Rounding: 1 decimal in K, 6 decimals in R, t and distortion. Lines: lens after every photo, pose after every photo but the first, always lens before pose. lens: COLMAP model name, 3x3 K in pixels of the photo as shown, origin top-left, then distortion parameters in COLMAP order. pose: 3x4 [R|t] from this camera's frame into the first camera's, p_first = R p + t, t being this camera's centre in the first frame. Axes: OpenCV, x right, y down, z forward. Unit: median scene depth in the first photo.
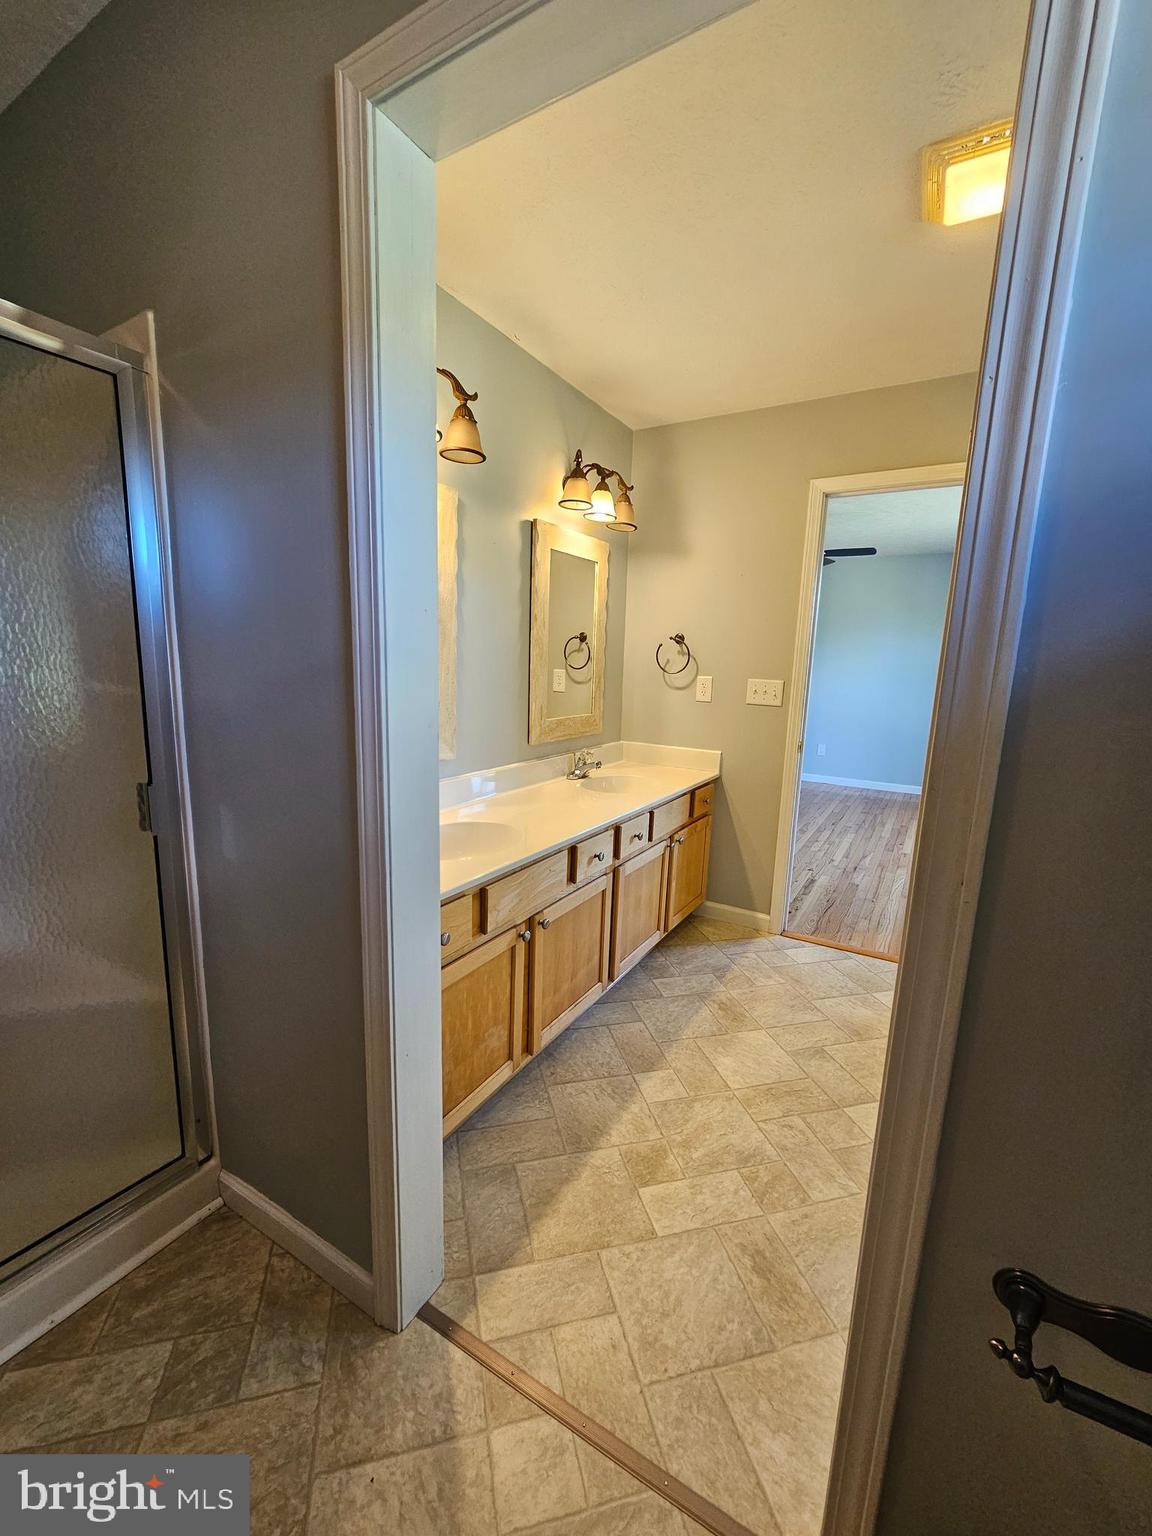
lens RADIAL K [[629.7, 0, 569.9], [0, 629.7, 777.2], [0, 0, 1]] dist [-0.000833, 0.000882]
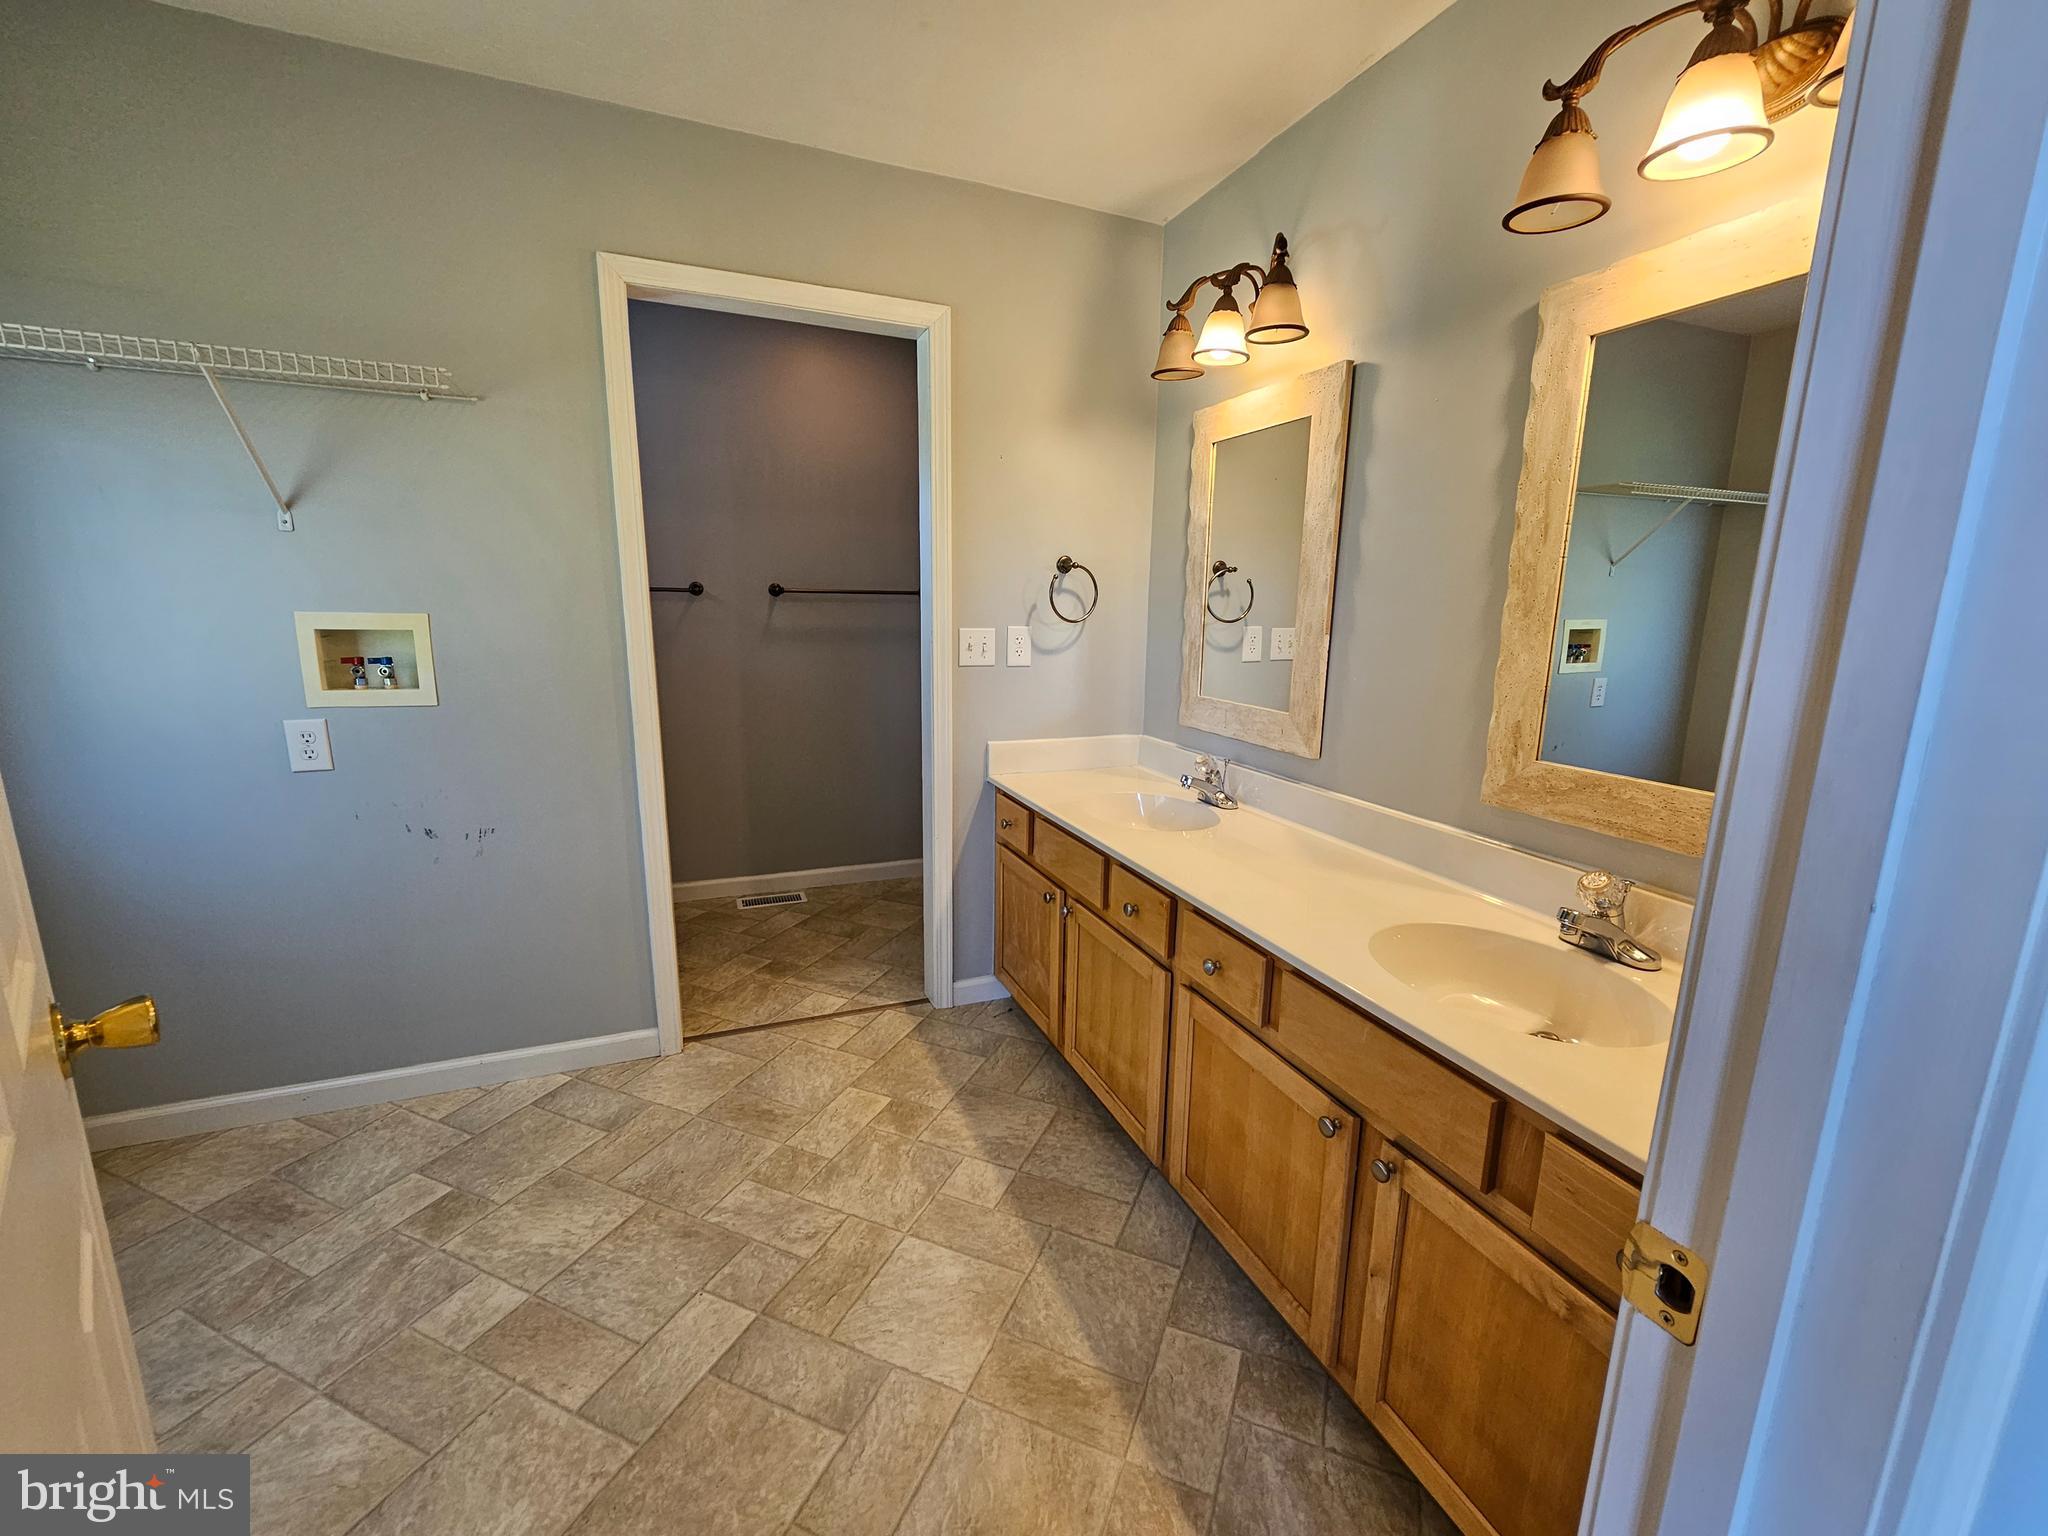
lens RADIAL K [[839.7, 0, 1017.7], [0, 839.7, 760.7], [0, 0, 1]] dist [-0.000833, 0.000882]
pose [[-0.600029, 0.109990, -0.792381, 0.923864], [-0.185723, 0.944287, 0.271715, -0.269075], [0.778121, 0.310200, -0.546172, 1.568426]]
